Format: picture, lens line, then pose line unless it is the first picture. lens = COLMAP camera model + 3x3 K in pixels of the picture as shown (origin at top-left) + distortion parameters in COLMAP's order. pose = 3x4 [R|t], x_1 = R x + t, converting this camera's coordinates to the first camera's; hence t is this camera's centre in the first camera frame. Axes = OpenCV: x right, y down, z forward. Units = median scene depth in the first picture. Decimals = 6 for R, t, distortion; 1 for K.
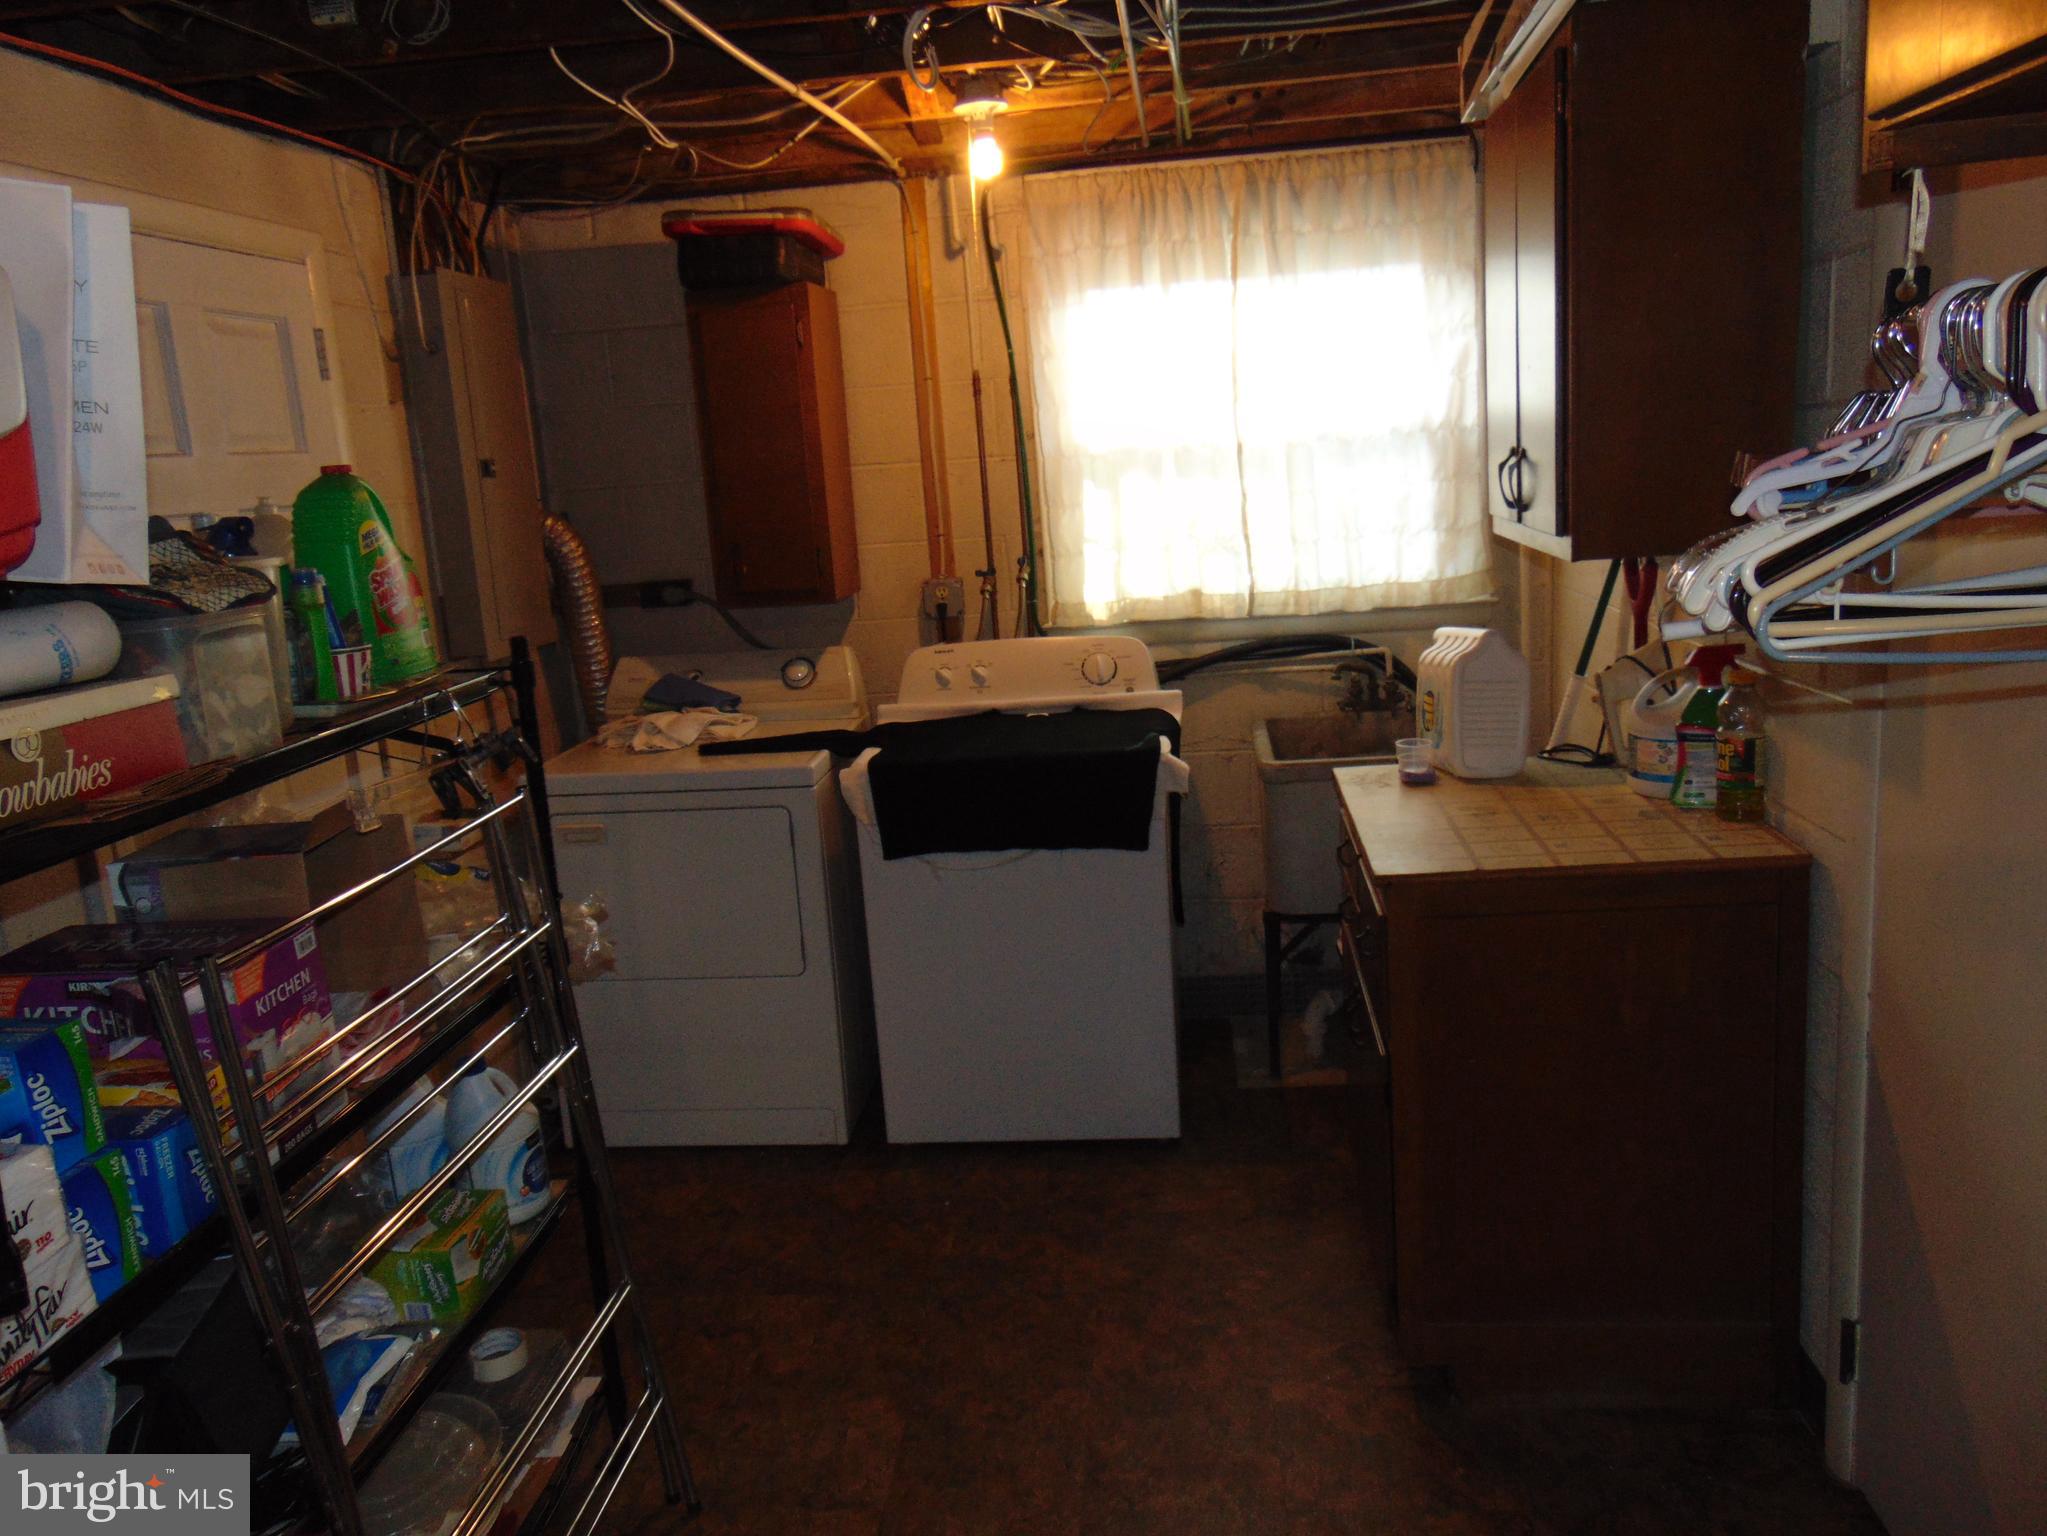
lens RADIAL K [[1541.1, 0, 1024.2], [0, 1541.1, 764.0], [0, 0, 1]] dist [-0.035436, 0.074180]
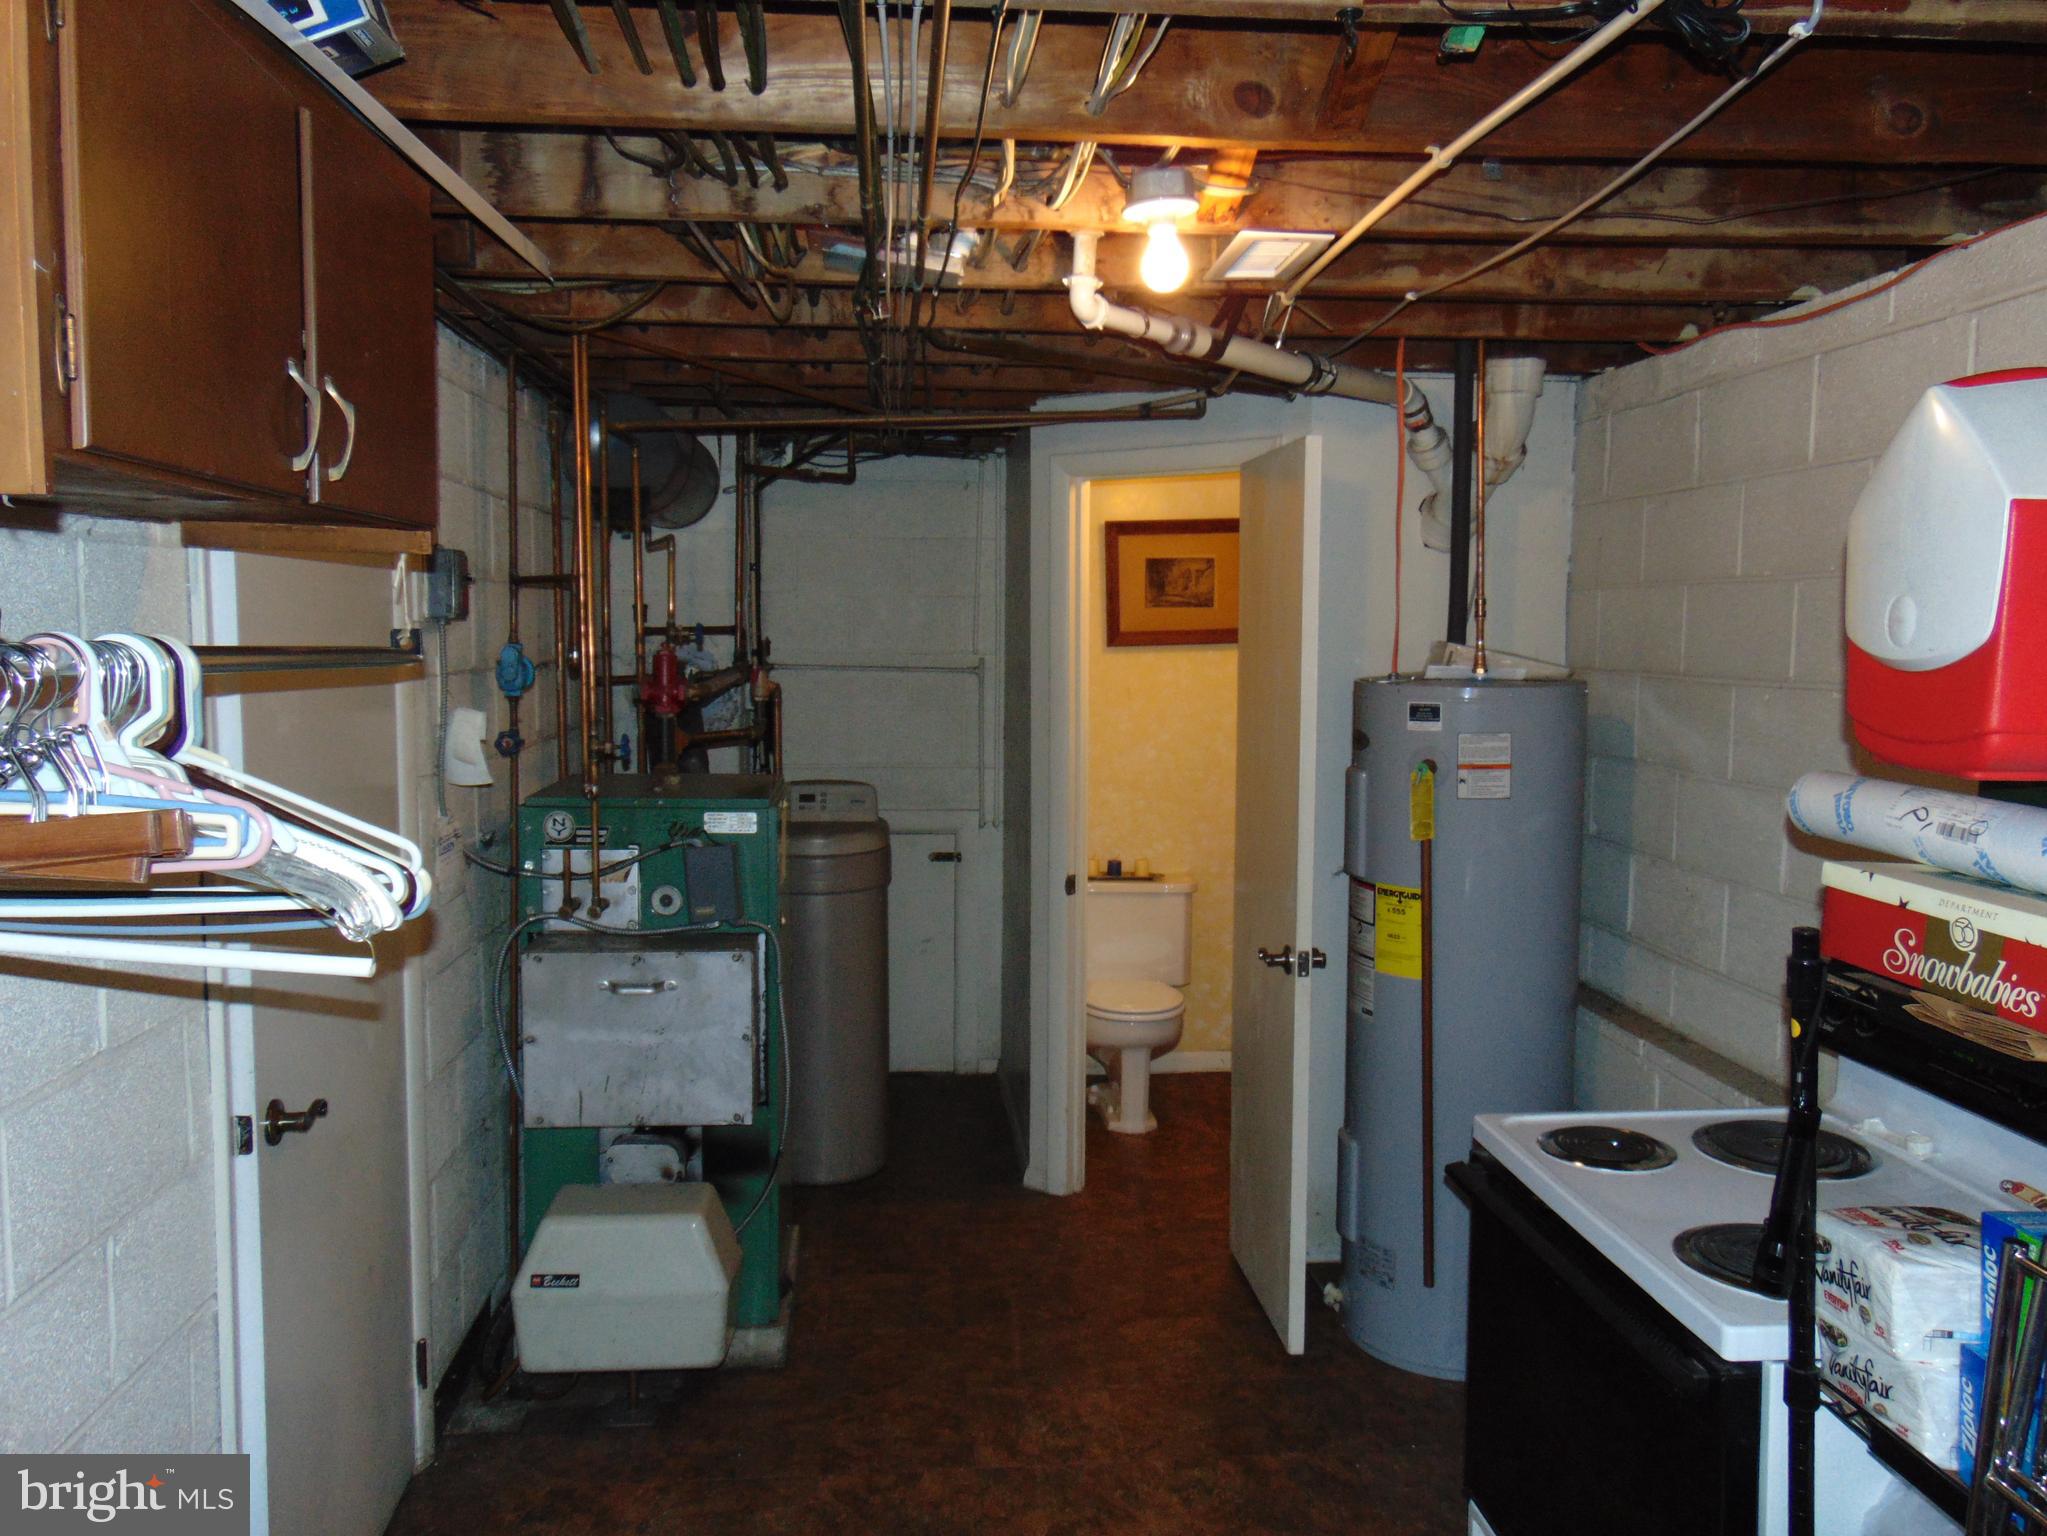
lens RADIAL K [[1541.1, 0, 1015.8], [0, 1541.1, 766.5], [0, 0, 1]] dist [-0.035436, 0.074180]
pose [[-0.980643, 0.076085, -0.180416, 0.166927], [0.019707, 0.955089, 0.295664, -0.426097], [0.194809, 0.286385, -0.938101, 1.737401]]
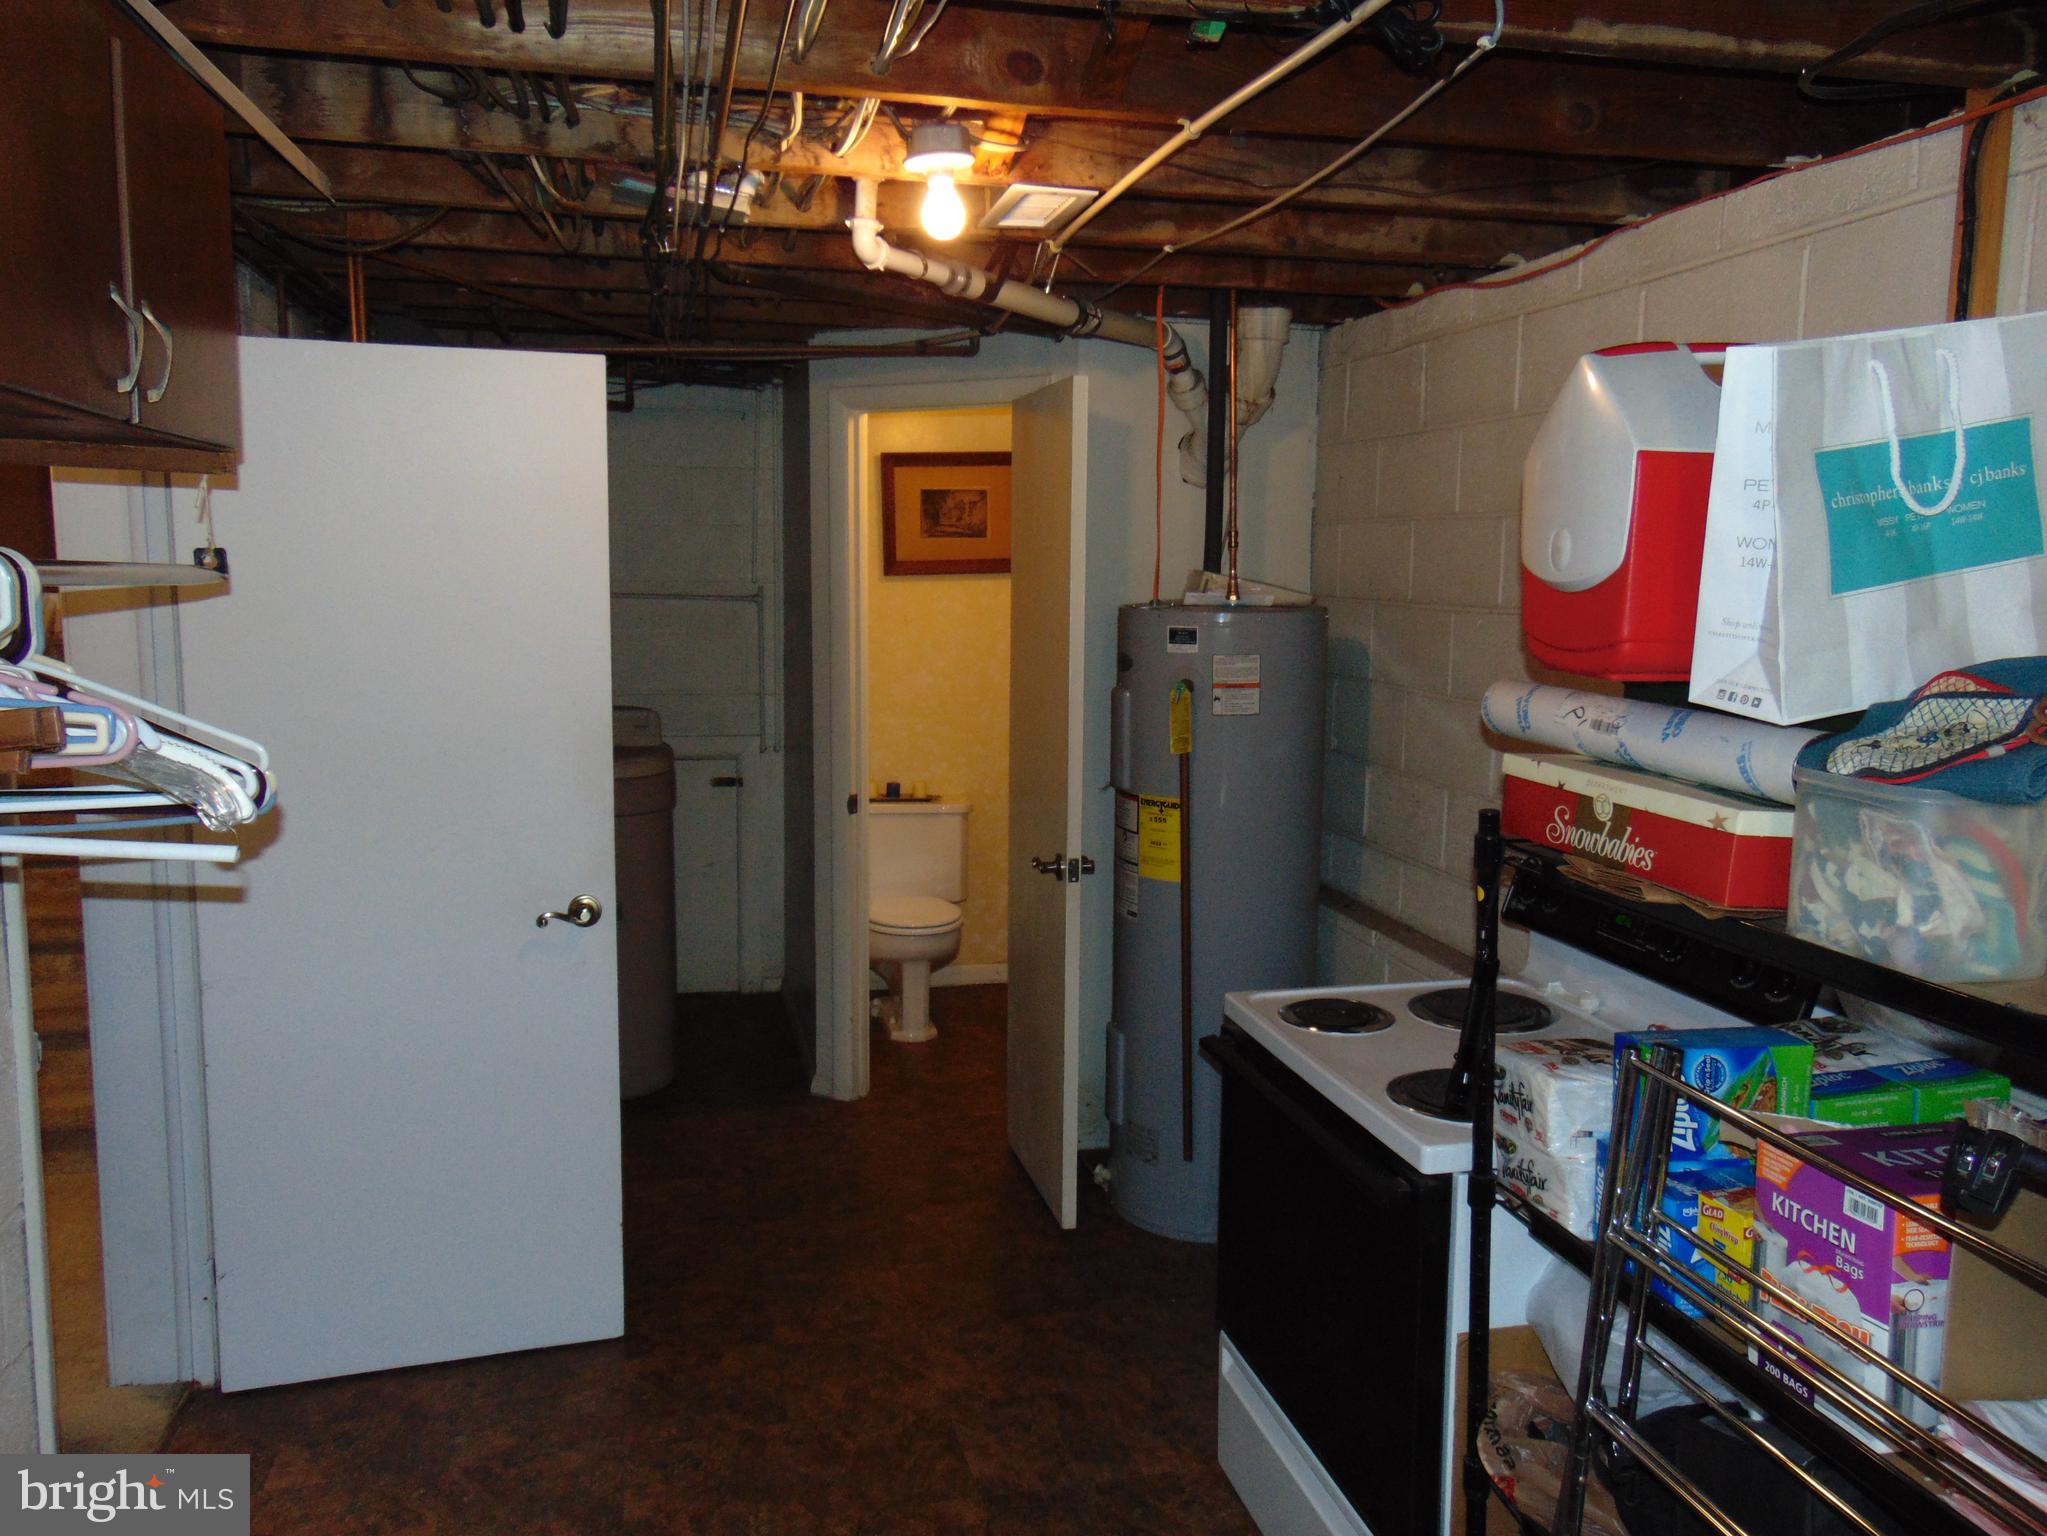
lens RADIAL K [[1541.1, 0, 1017.7], [0, 1541.1, 759.4], [0, 0, 1]] dist [-0.035436, 0.074180]
pose [[-0.942682, 0.094694, -0.319973, 0.217002], [-0.018224, 0.942850, 0.332719, -0.448355], [0.333193, 0.319480, -0.887082, 1.868112]]
